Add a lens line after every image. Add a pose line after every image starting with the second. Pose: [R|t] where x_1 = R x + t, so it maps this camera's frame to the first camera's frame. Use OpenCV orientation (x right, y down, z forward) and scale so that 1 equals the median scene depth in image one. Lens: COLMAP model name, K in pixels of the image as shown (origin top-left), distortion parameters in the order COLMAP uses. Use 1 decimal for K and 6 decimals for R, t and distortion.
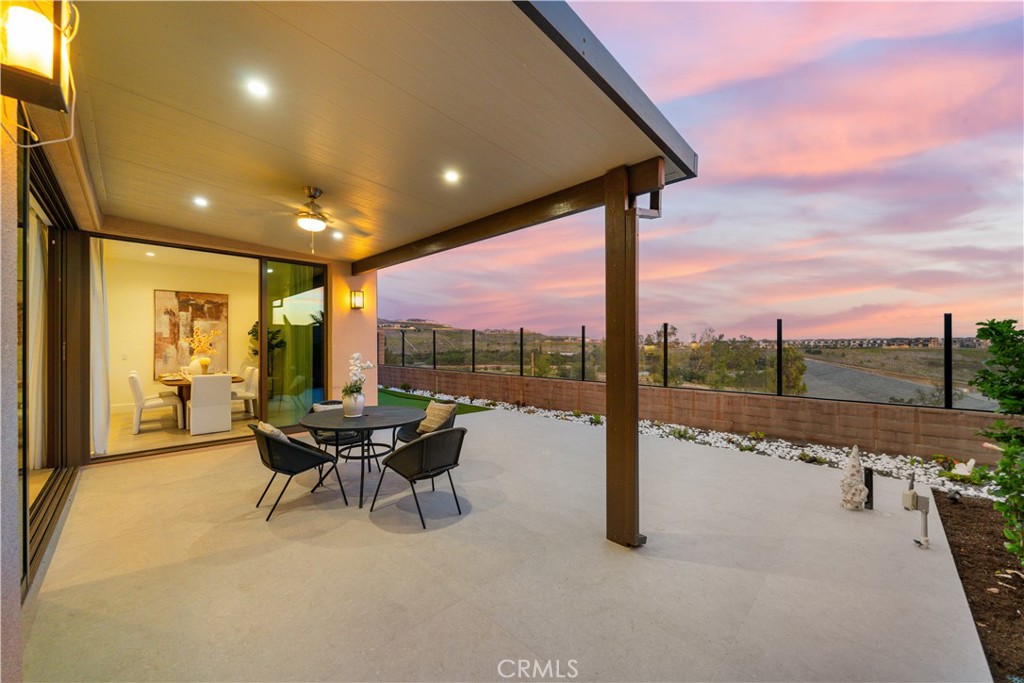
lens RADIAL K [[380.2, 0, 517.9], [0, 380.2, 343.7], [0, 0, 1]] dist [-0.007676, 0.000971]
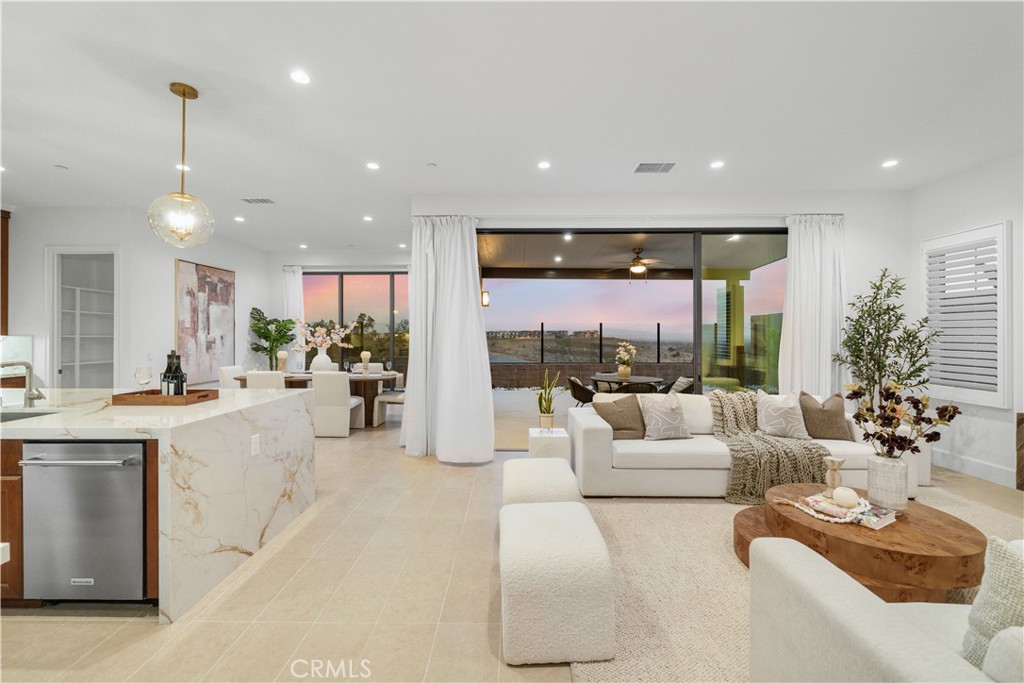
lens RADIAL K [[414.1, 0, 515.1], [0, 414.1, 334.6], [0, 0, 1]] dist [-0.002319, -0.000245]
pose [[0.723223, 0.000480, 0.690615, -0.248997], [0.000811, 0.999998, -0.001545, -0.000488], [-0.690614, 0.001677, 0.723221, 0.003208]]
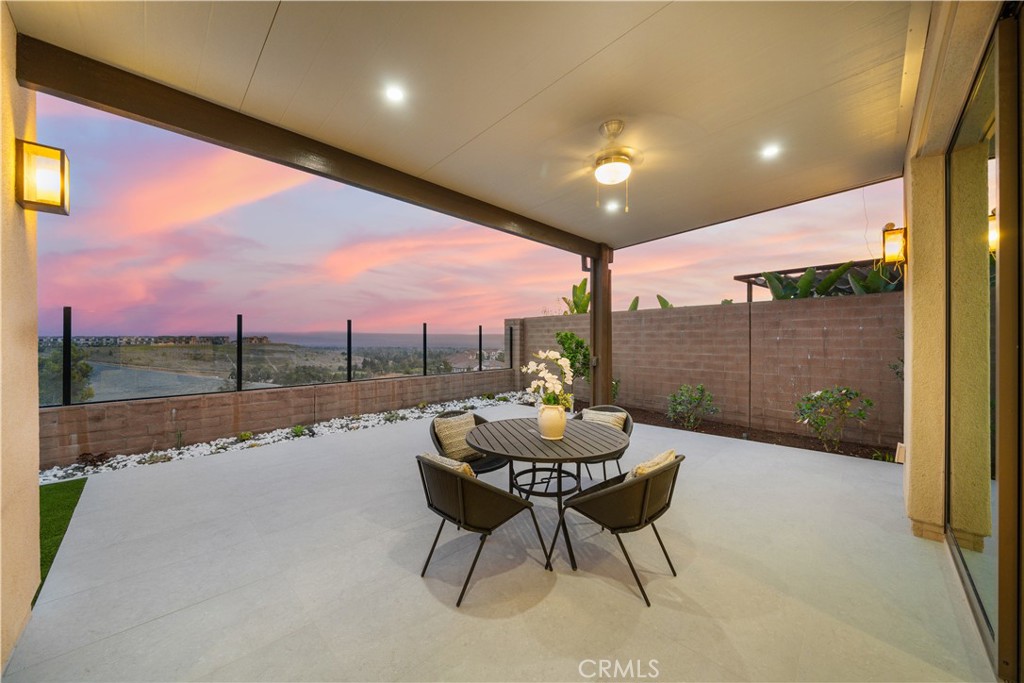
lens RADIAL K [[356.4, 0, 505.9], [0, 356.4, 341.5], [0, 0, 1]] dist [-0.002847, -0.000014]
pose [[0.021178, -0.001055, 0.999775, -0.136204], [0.000180, 0.999999, 0.001051, 0.000789], [-0.999776, 0.000158, 0.021178, 0.131453]]
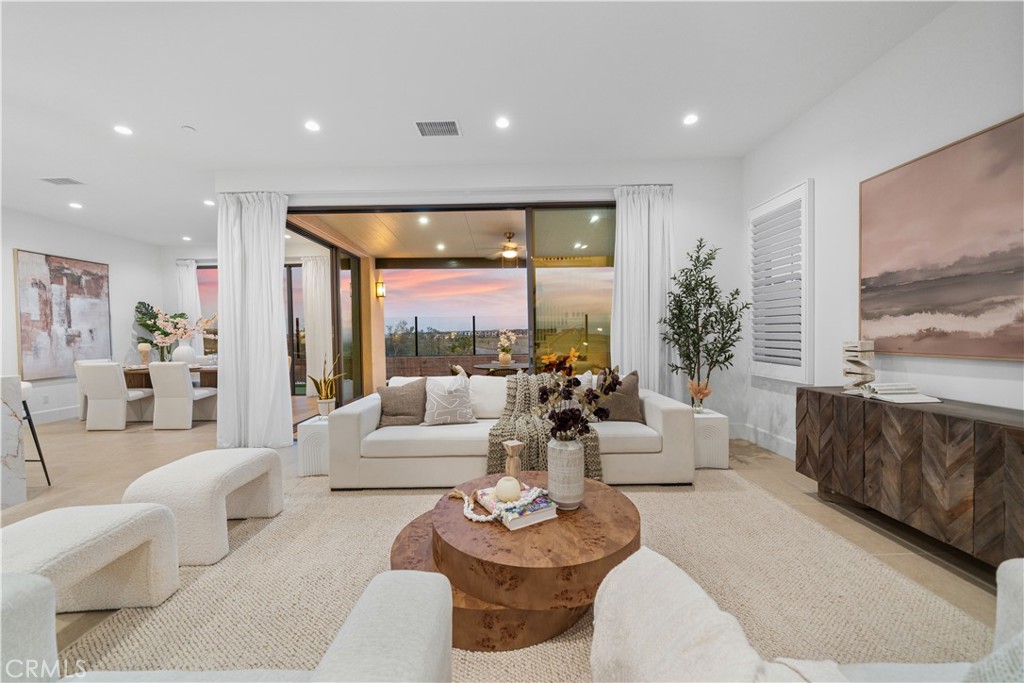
lens RADIAL K [[380.2, 0, 513.6], [0, 380.2, 343.0], [0, 0, 1]] dist [-0.007676, 0.000971]
pose [[0.713159, -0.030323, 0.700346, -0.192673], [0.018251, 0.999529, 0.024691, 0.005692], [-0.700765, -0.004827, 0.713376, -0.024694]]
